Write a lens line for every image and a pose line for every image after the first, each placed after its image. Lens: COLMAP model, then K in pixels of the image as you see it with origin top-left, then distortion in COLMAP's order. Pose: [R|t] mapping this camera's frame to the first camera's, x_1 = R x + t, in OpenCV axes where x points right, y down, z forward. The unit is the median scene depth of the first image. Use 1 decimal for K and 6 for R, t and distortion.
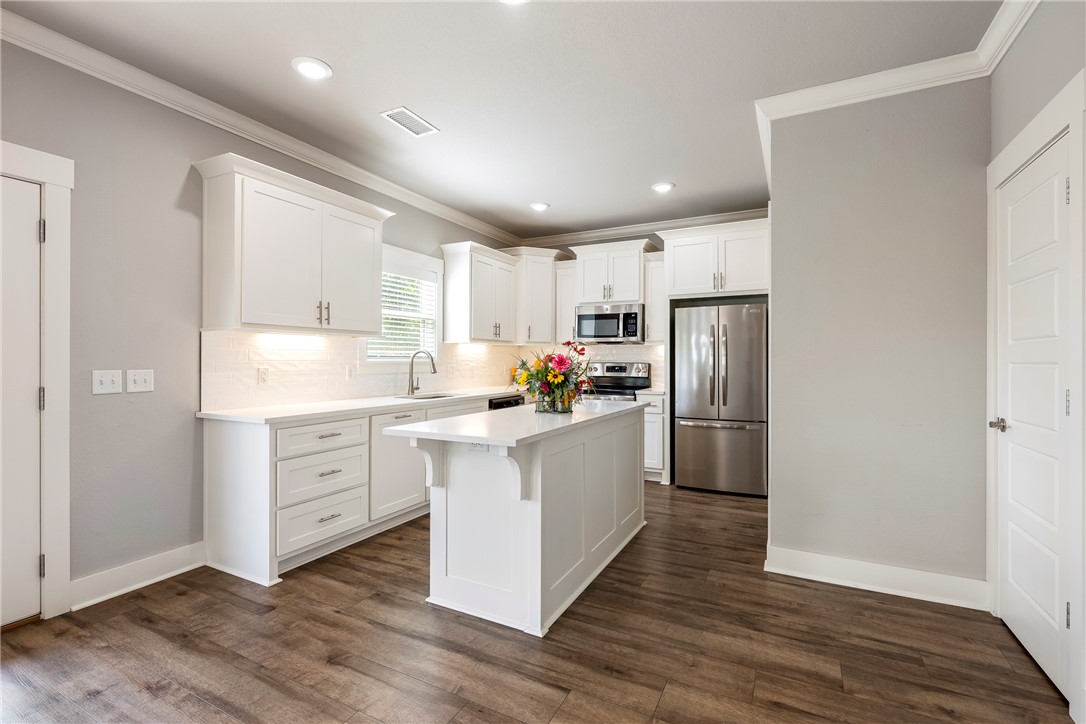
lens RADIAL K [[484.6, 0, 540.7], [0, 484.6, 361.2], [0, 0, 1]] dist [0.001095, 0.000363]
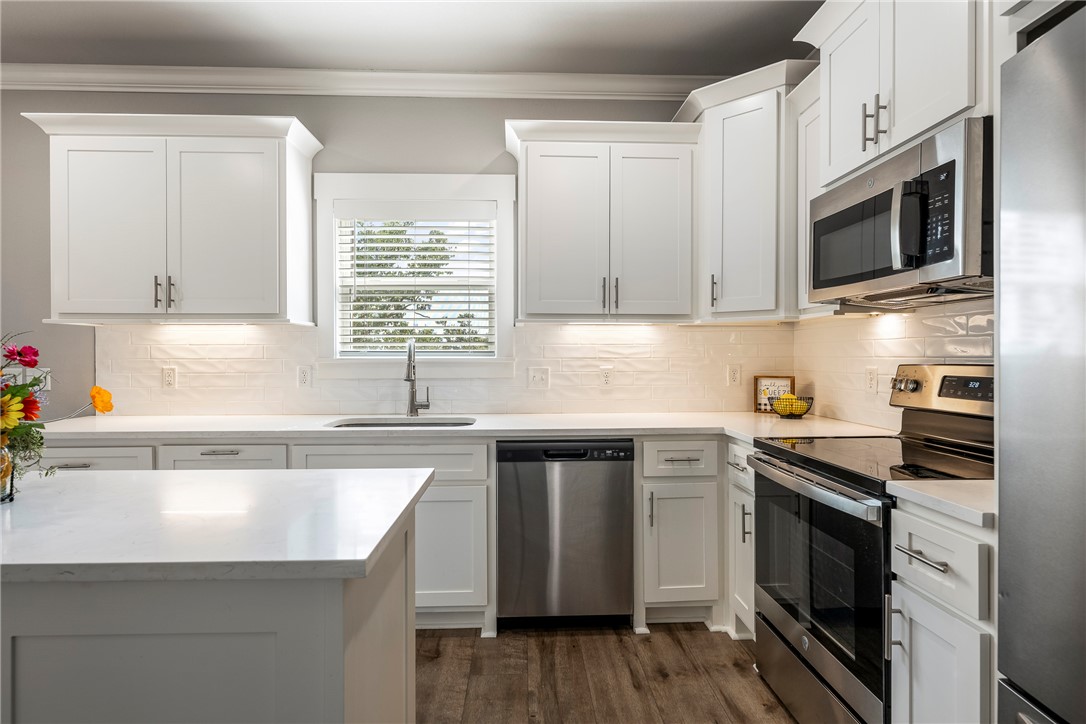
lens RADIAL K [[554.9, 0, 541.6], [0, 554.9, 354.3], [0, 0, 1]] dist [0.001928, 0.000173]
pose [[0.492636, -0.005784, -0.870216, 0.338805], [0.001616, 0.999982, -0.005732, -0.001635], [0.870234, 0.001417, 0.492636, 0.681702]]
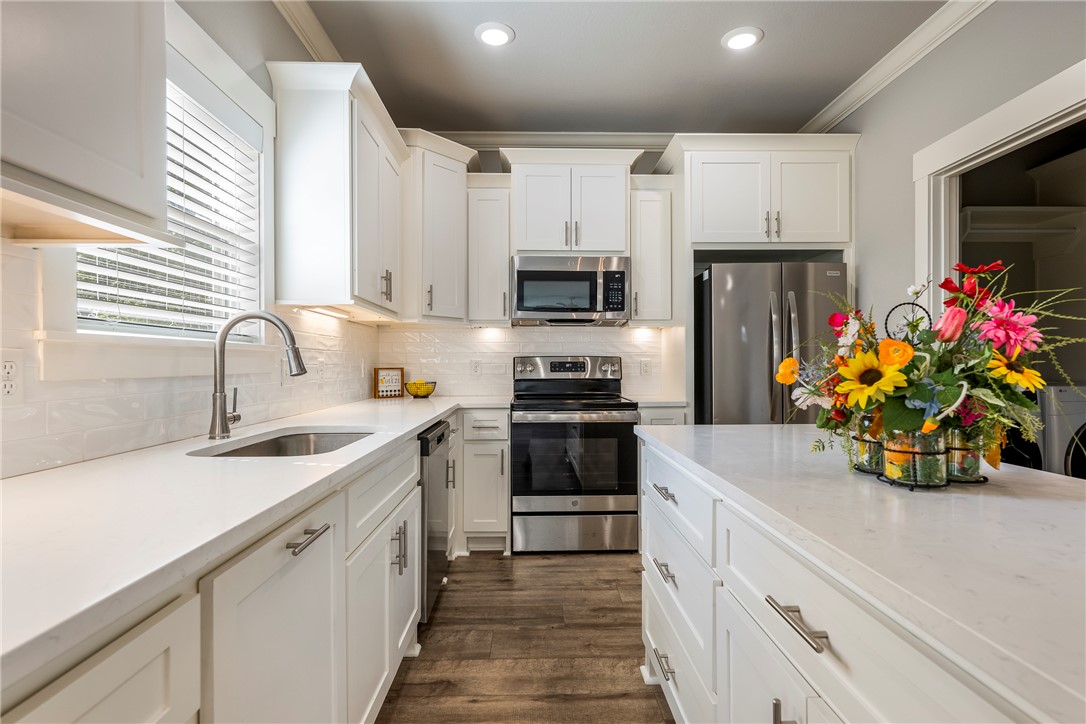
lens RADIAL K [[543.0, 0, 543.0], [0, 543.0, 362.0], [0, 0, 1]] dist [0.030928, 0.000185]
pose [[0.878061, -0.002556, 0.478542, -0.212226], [0.003690, 0.999992, -0.001429, 0.012335], [-0.478534, 0.003021, 0.878064, 0.456420]]
